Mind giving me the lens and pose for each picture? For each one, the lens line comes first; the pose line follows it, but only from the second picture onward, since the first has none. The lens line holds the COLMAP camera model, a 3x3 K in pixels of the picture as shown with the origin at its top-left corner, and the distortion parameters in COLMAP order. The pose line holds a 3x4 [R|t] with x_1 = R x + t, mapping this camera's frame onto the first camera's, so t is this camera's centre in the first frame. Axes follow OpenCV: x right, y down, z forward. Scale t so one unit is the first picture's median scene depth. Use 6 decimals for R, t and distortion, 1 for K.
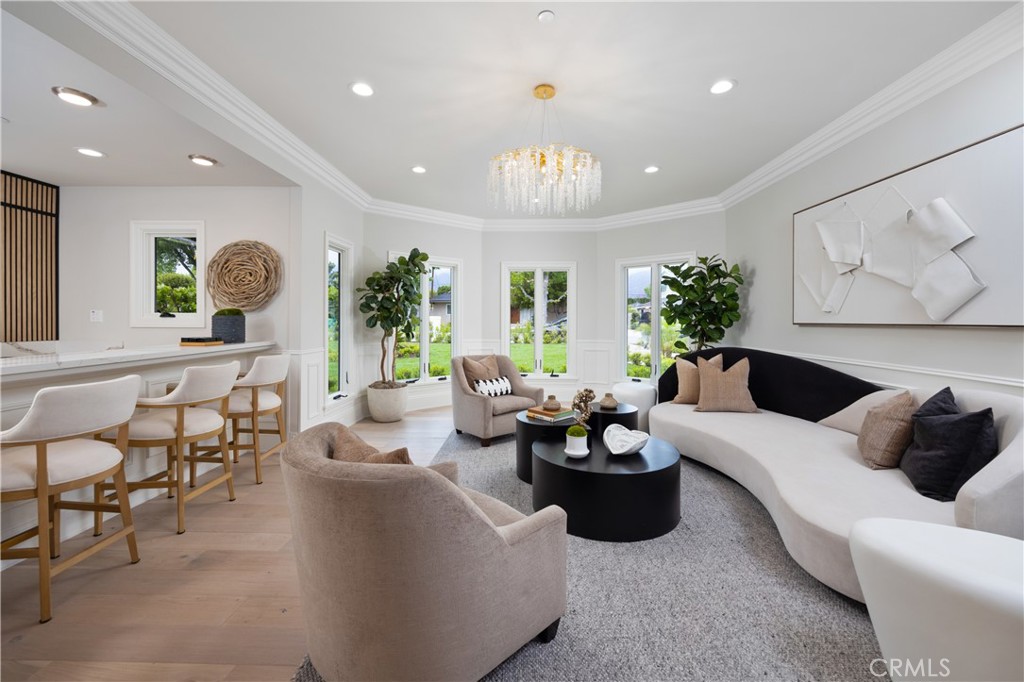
lens RADIAL K [[414.6, 0, 523.4], [0, 414.6, 321.3], [0, 0, 1]] dist [-0.001637, 0.000064]
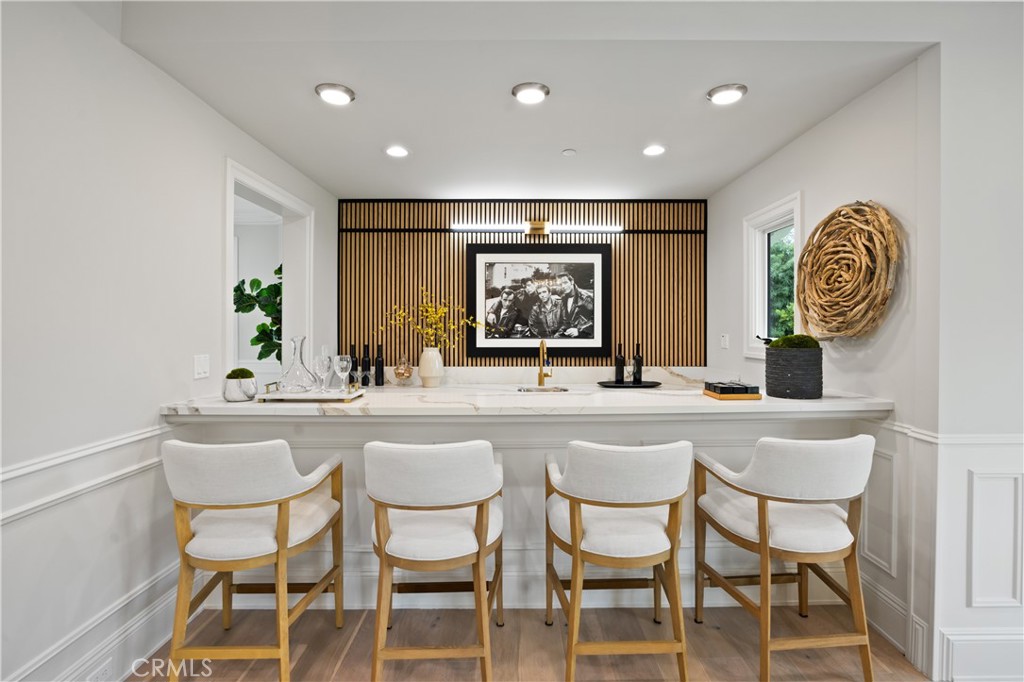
lens RADIAL K [[485.2, 0, 511.4], [0, 485.2, 331.0], [0, 0, 1]] dist [-0.002542, -0.000443]
pose [[0.010412, -0.000399, -0.999946, -0.050179], [-0.002059, 0.999998, -0.000420, -0.032303], [0.999944, 0.002063, 0.010411, 0.557126]]
